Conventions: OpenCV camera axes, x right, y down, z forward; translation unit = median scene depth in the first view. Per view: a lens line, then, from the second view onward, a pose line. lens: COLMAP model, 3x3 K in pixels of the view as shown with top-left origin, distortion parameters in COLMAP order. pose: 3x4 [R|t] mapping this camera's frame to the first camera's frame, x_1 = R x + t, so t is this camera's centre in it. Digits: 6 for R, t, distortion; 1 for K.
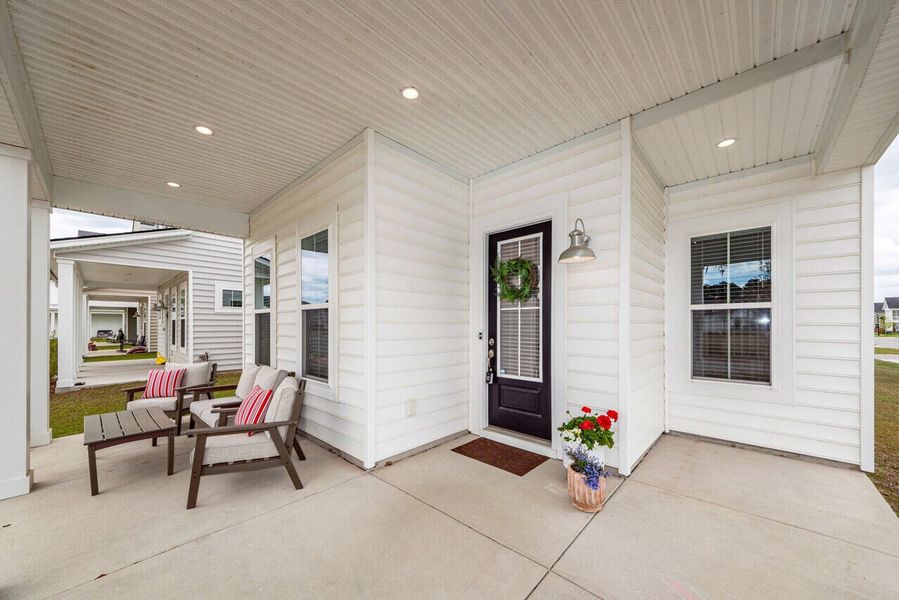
lens RADIAL K [[331.4, 0, 455.2], [0, 331.4, 328.0], [0, 0, 1]] dist [-0.002251, -0.000119]
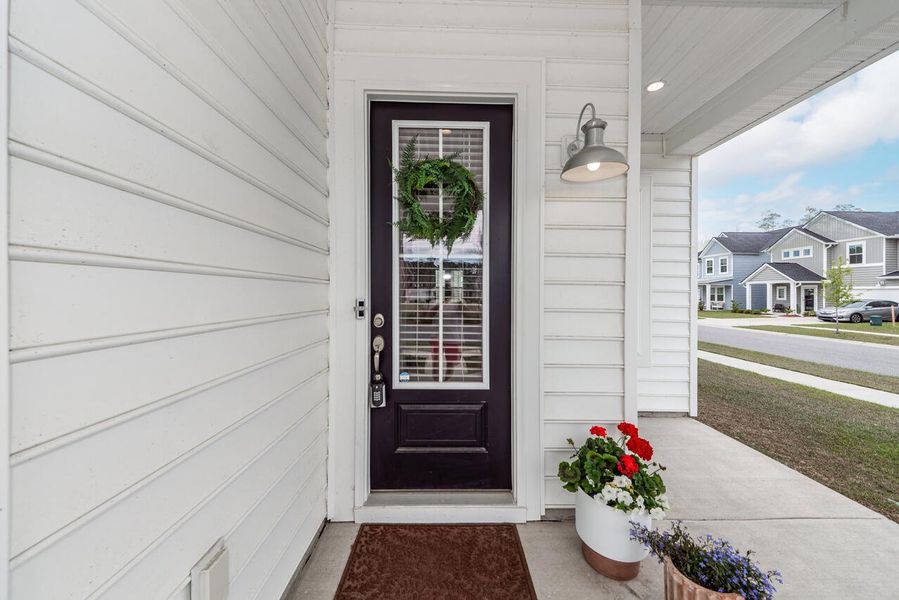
lens RADIAL K [[340.0, 0, 458.2], [0, 340.0, 296.2], [0, 0, 1]] dist [0.002598, -0.002805]
pose [[0.719148, 0.000858, 0.694857, -0.160594], [-0.005603, 0.999974, 0.004565, 0.003293], [-0.694835, -0.007176, 0.719134, 0.568748]]
